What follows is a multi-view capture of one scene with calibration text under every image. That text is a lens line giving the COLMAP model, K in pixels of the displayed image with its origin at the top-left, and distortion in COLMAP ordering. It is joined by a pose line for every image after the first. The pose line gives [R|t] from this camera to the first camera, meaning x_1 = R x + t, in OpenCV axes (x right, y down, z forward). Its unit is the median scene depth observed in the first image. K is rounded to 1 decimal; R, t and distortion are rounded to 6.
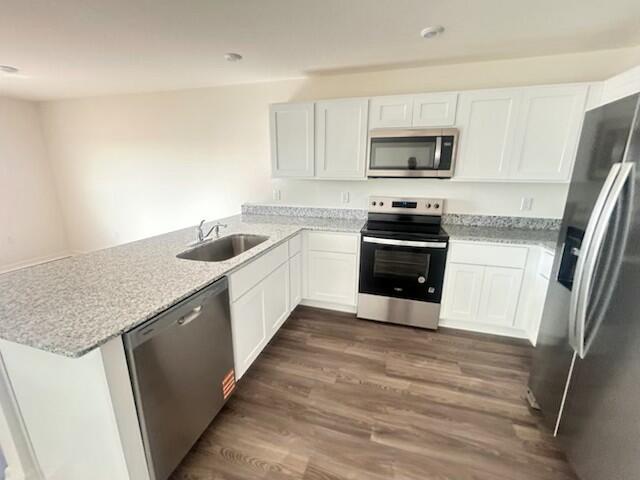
lens RADIAL K [[270.0, 0, 319.8], [0, 270.0, 239.5], [0, 0, 1]] dist [-0.001185, 0.001026]
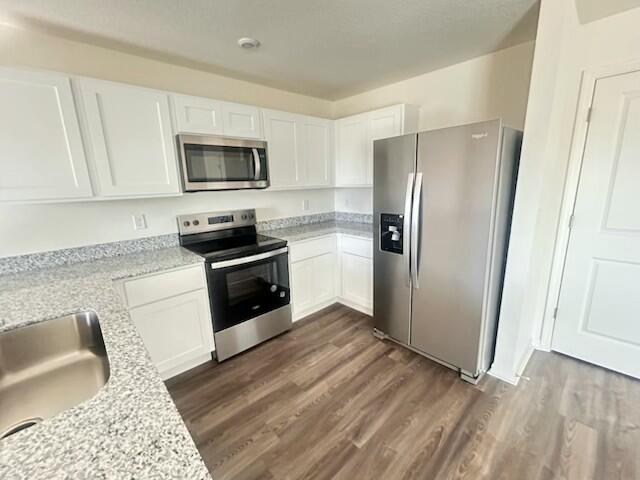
lens RADIAL K [[270.0, 0, 320.1], [0, 270.0, 239.2], [0, 0, 1]] dist [-0.001185, 0.001026]
pose [[0.518063, -0.202146, 0.831112, -0.348884], [0.241547, 0.966698, 0.084559, -0.074402], [-0.820528, 0.156946, 0.549638, 0.285496]]
